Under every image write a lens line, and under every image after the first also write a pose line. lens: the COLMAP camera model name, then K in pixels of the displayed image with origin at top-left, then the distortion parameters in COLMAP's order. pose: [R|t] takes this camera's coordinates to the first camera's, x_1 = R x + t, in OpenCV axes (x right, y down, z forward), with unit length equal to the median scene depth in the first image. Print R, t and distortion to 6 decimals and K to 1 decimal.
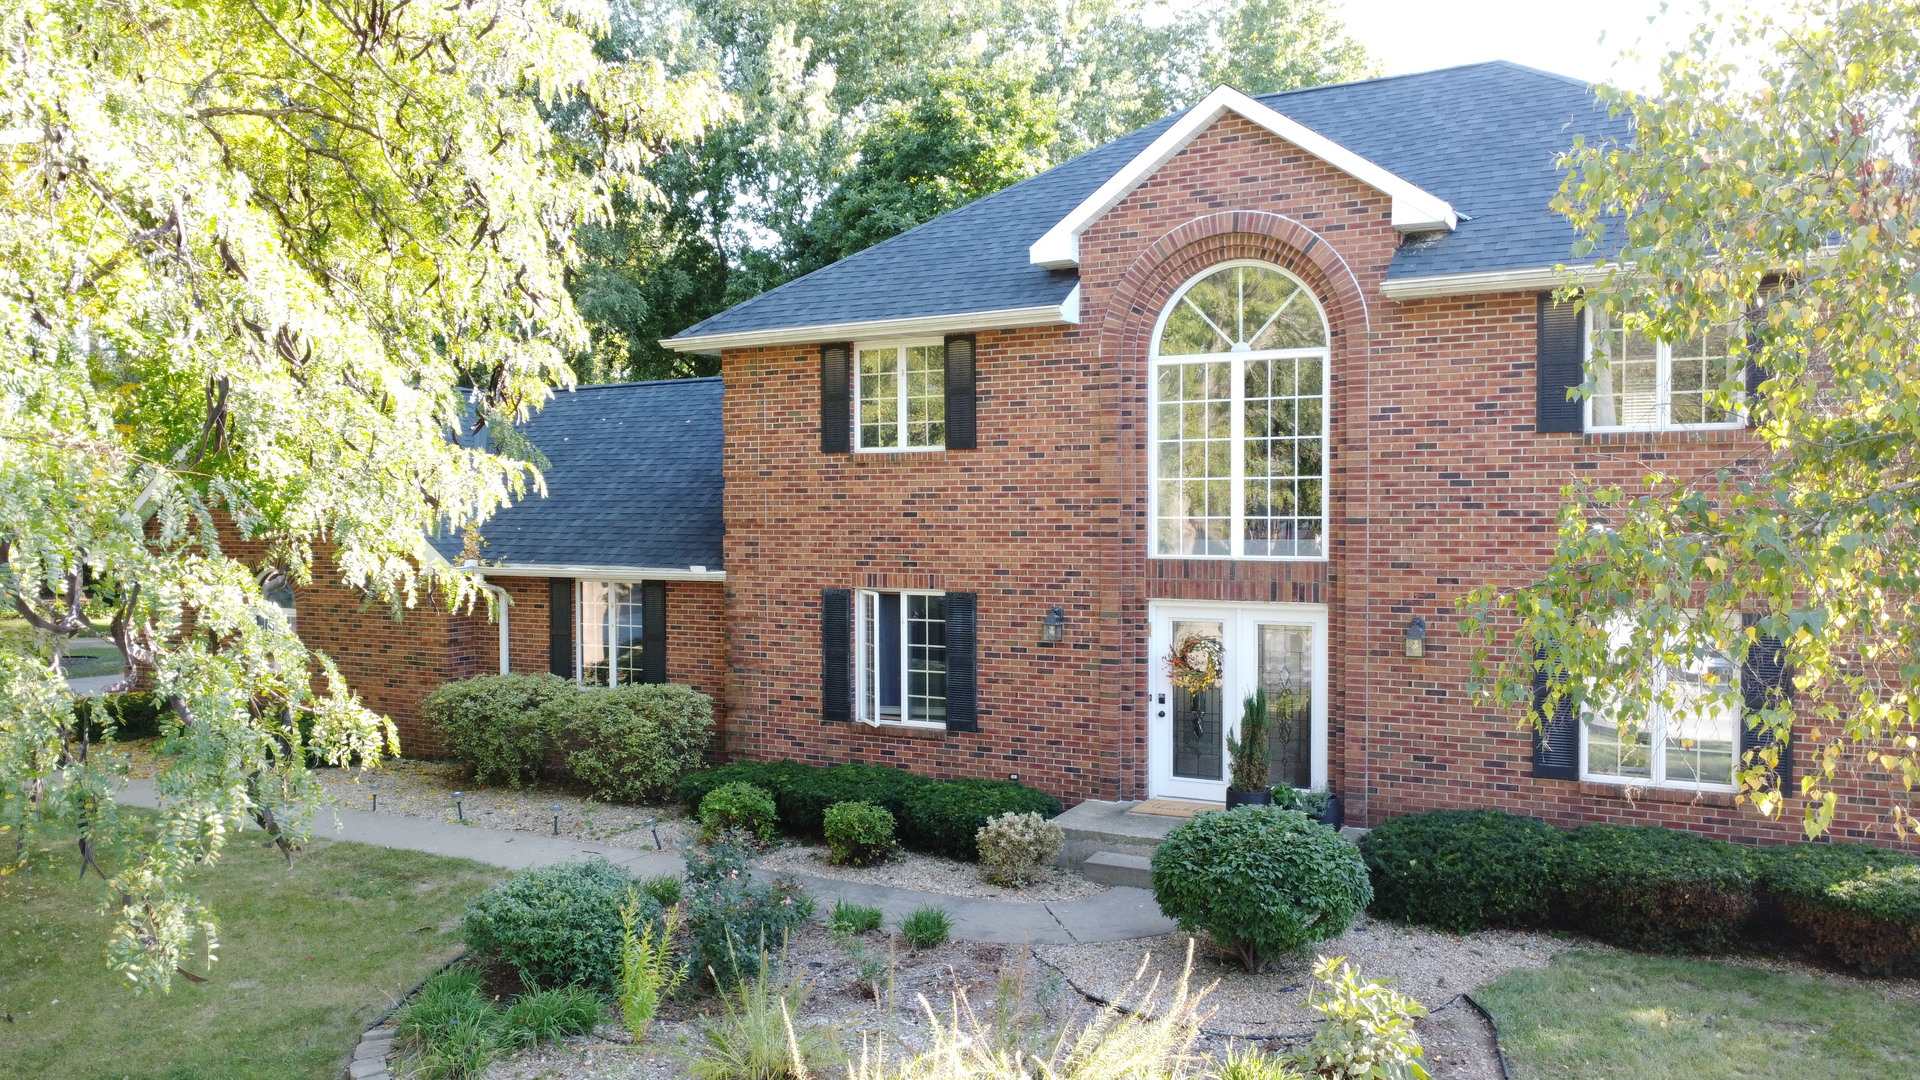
lens RADIAL K [[1408.0, 0, 959.8], [0, 1408.0, 543.2], [0, 0, 1]] dist [-0.002157, -0.000136]
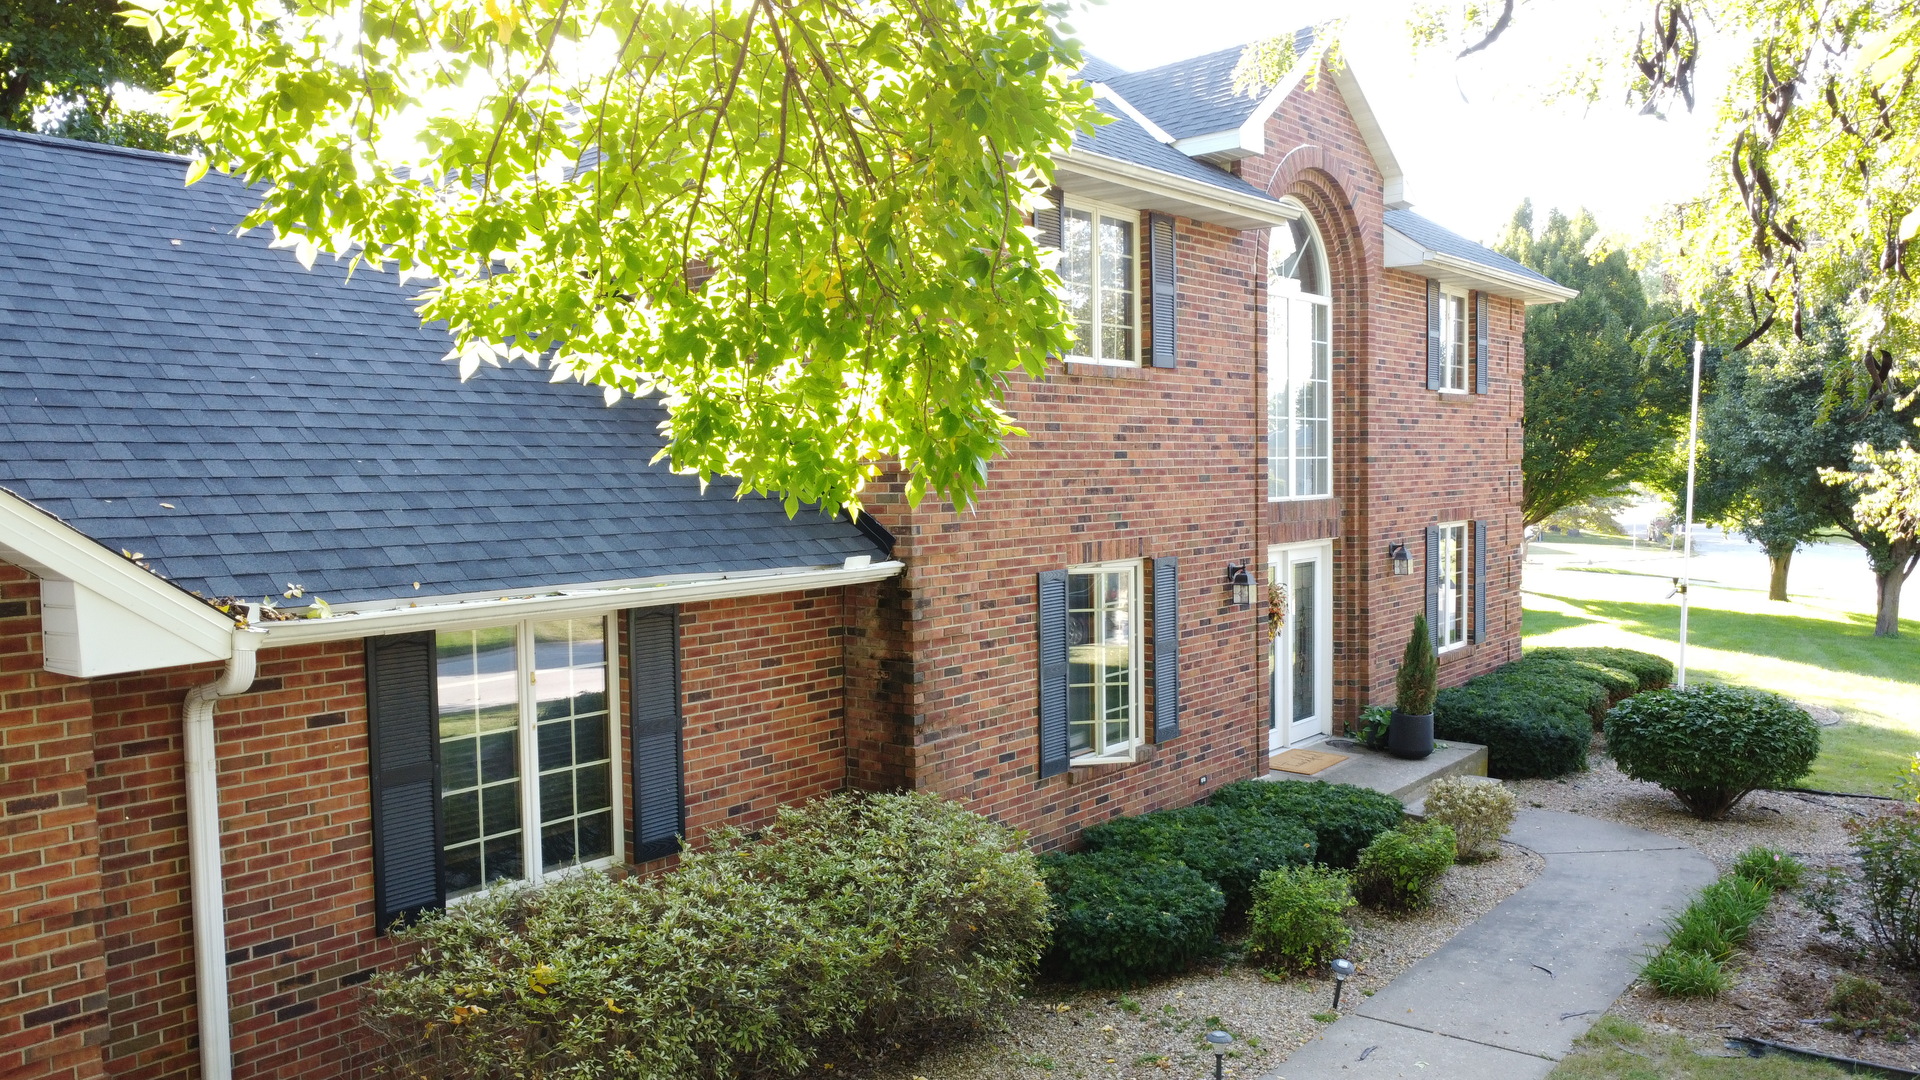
lens RADIAL K [[1408.0, 0, 960.7], [0, 1408.0, 538.9], [0, 0, 1]] dist [-0.002157, -0.000136]
pose [[0.192436, -0.049012, 0.980085, -0.748243], [0.041381, 0.998269, 0.041797, -0.011072], [-0.980437, 0.032514, 0.194131, 0.944582]]
